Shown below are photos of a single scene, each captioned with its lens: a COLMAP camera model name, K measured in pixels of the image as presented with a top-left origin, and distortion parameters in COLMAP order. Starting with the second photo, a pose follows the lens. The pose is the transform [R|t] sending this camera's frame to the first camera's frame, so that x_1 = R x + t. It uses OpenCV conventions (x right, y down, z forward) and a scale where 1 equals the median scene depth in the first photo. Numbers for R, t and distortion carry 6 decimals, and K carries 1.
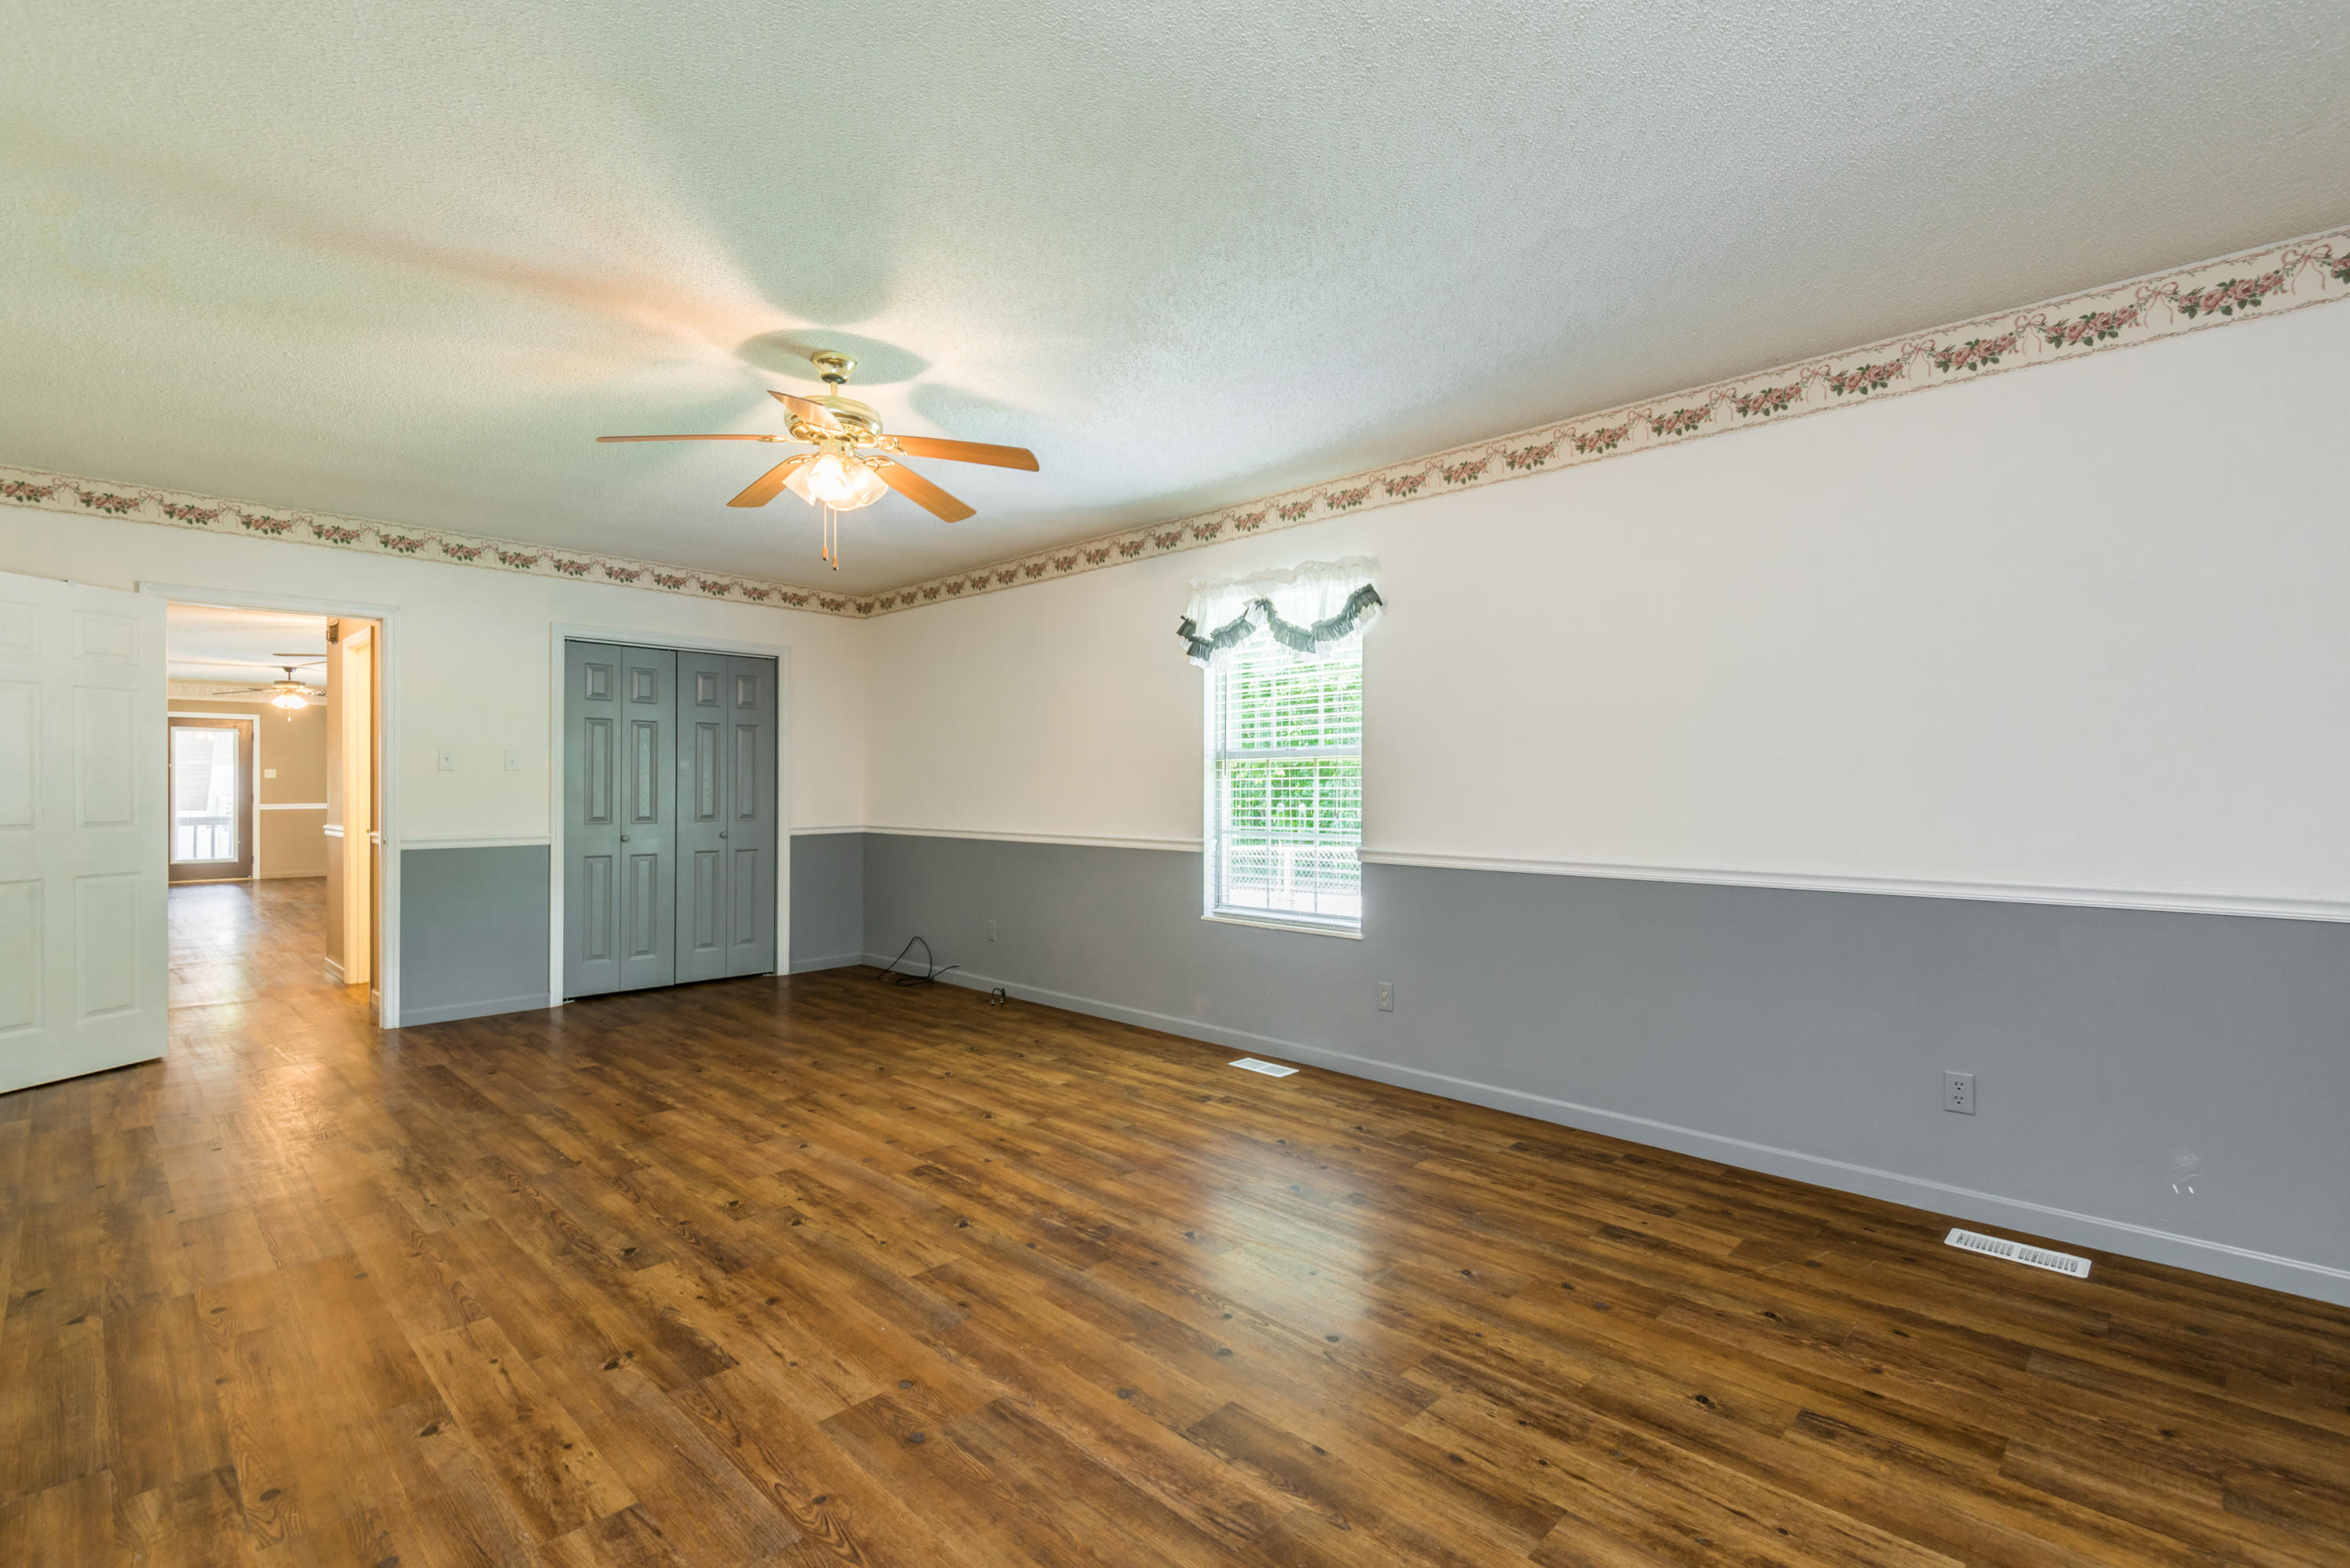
lens RADIAL K [[1053.7, 0, 1177.3], [0, 1053.7, 756.6], [0, 0, 1]] dist [0.023631, -0.006185]
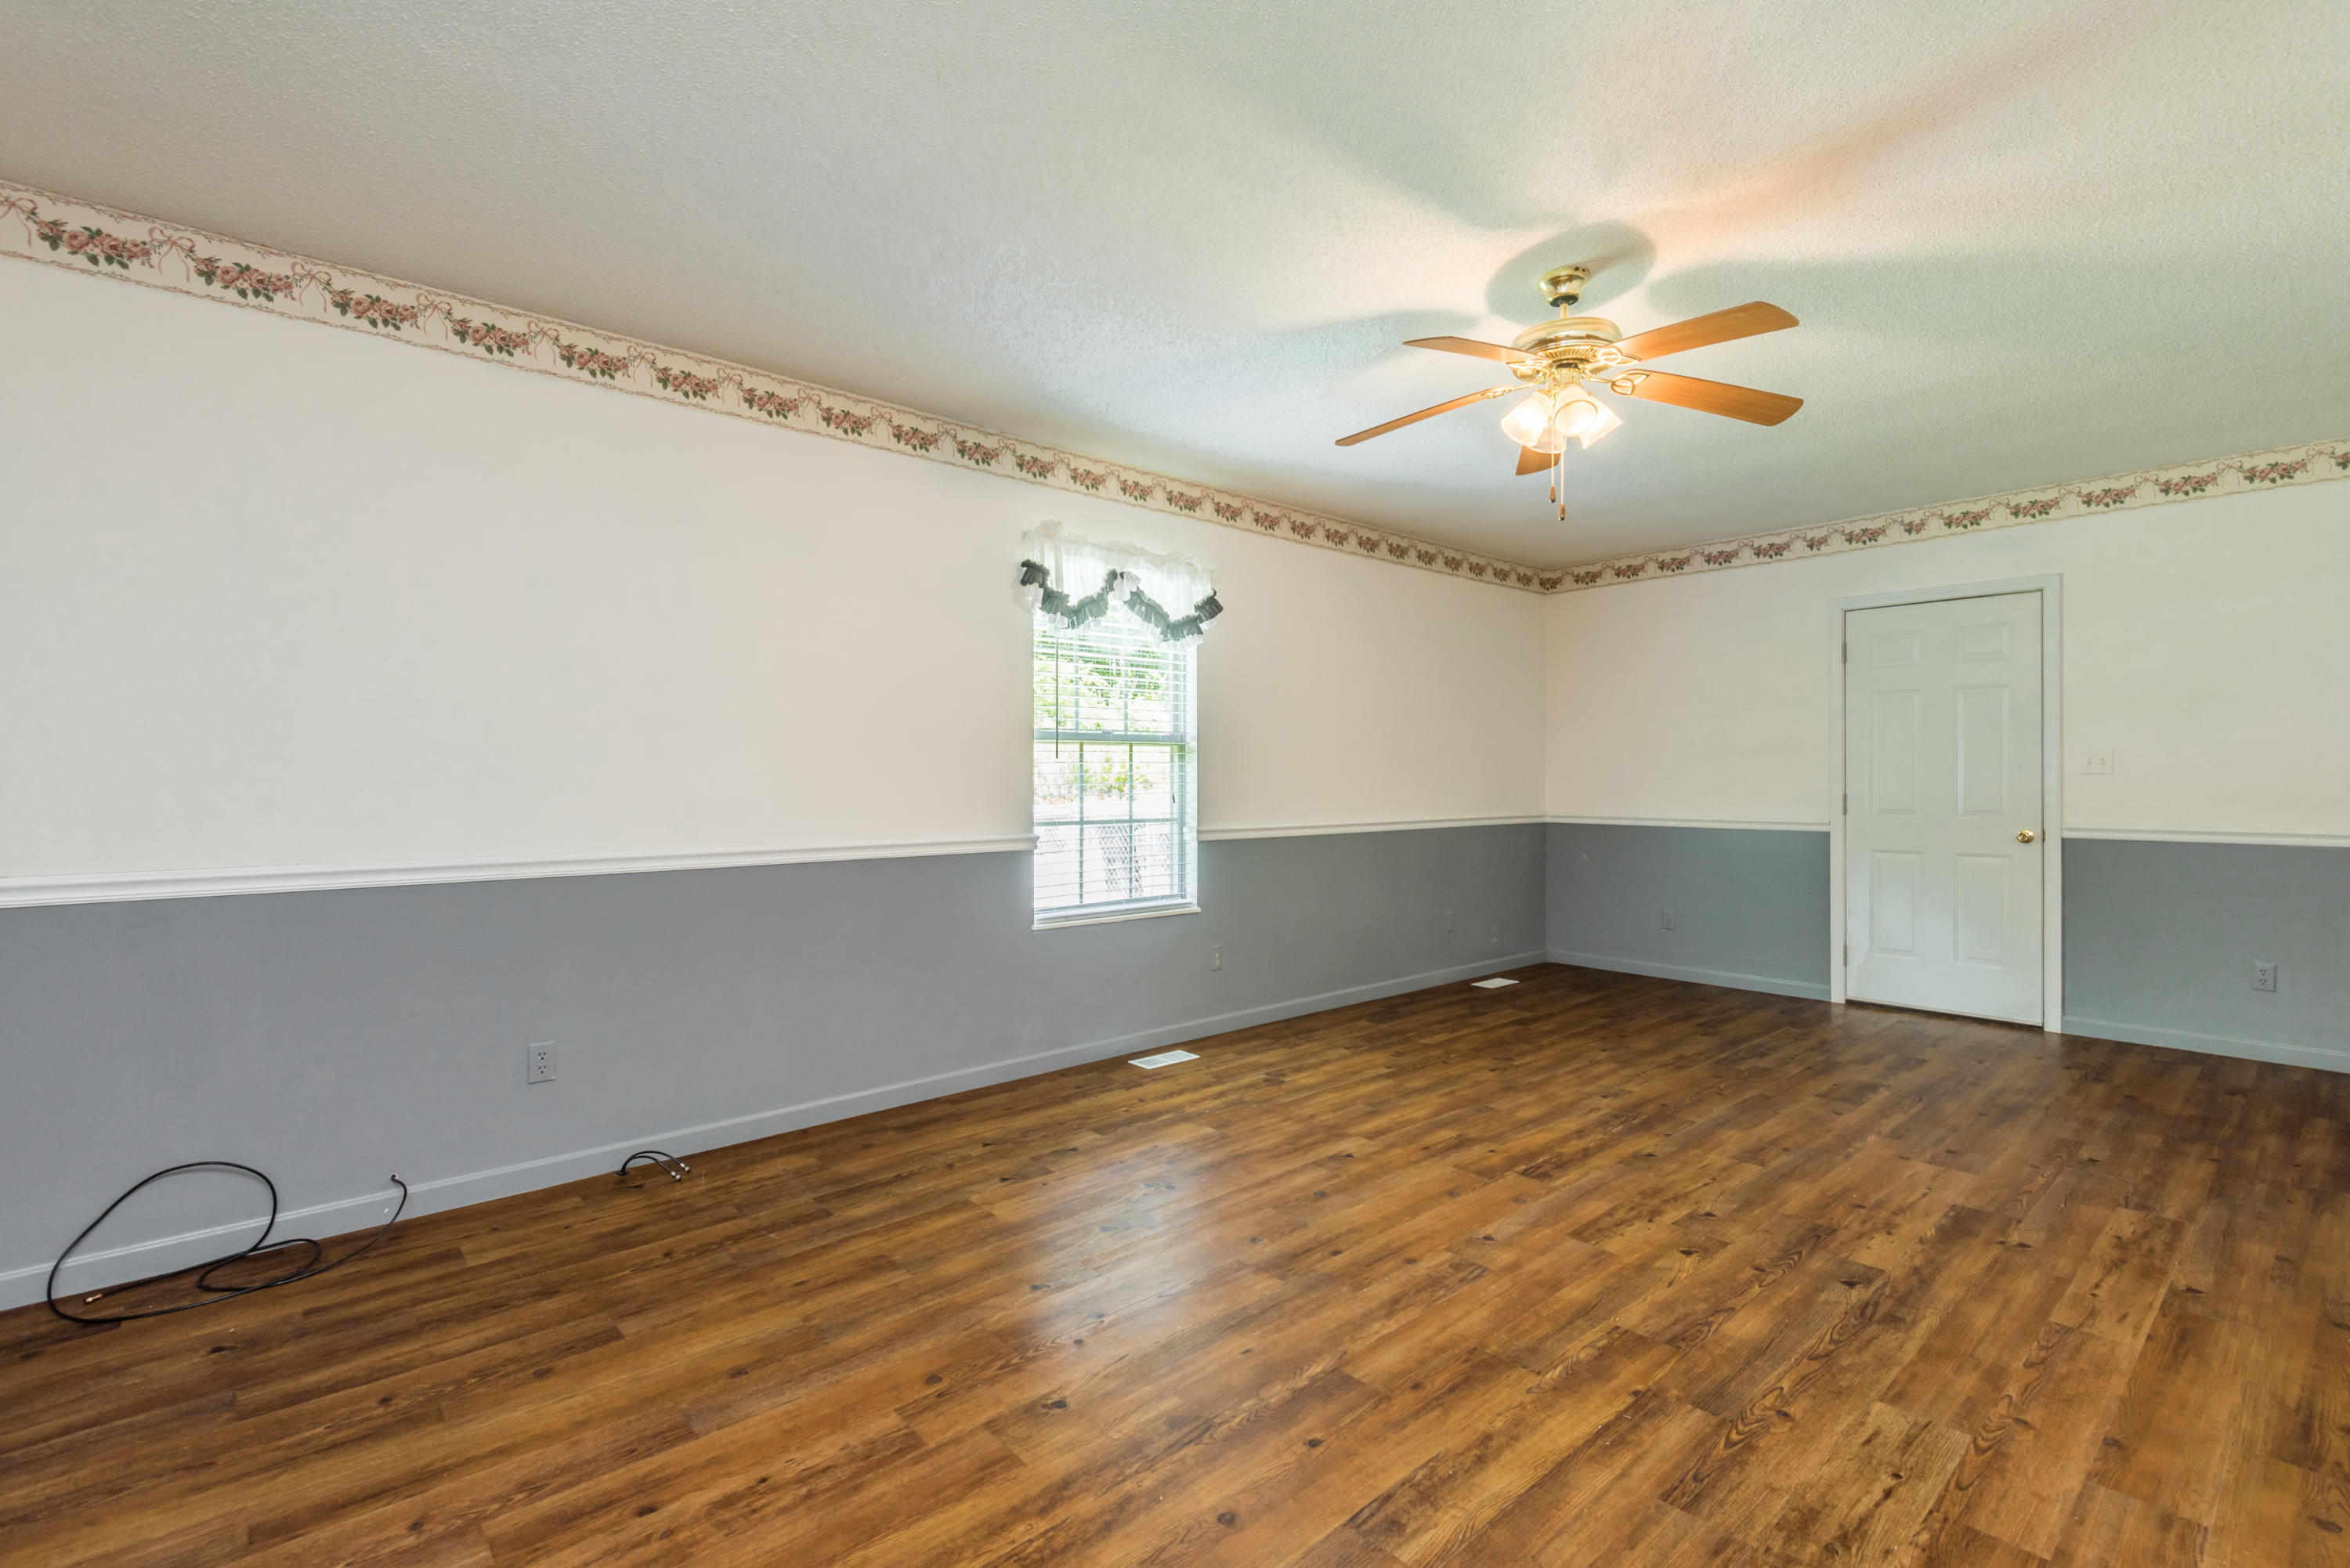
lens RADIAL K [[1053.7, 0, 1177.3], [0, 1053.7, 756.6], [0, 0, 1]] dist [0.023631, -0.006185]
pose [[0.076926, 0.017294, 0.996887, -1.207056], [-0.034163, 0.999308, -0.014700, 0.037499], [-0.996451, -0.032926, 0.077463, 1.239599]]
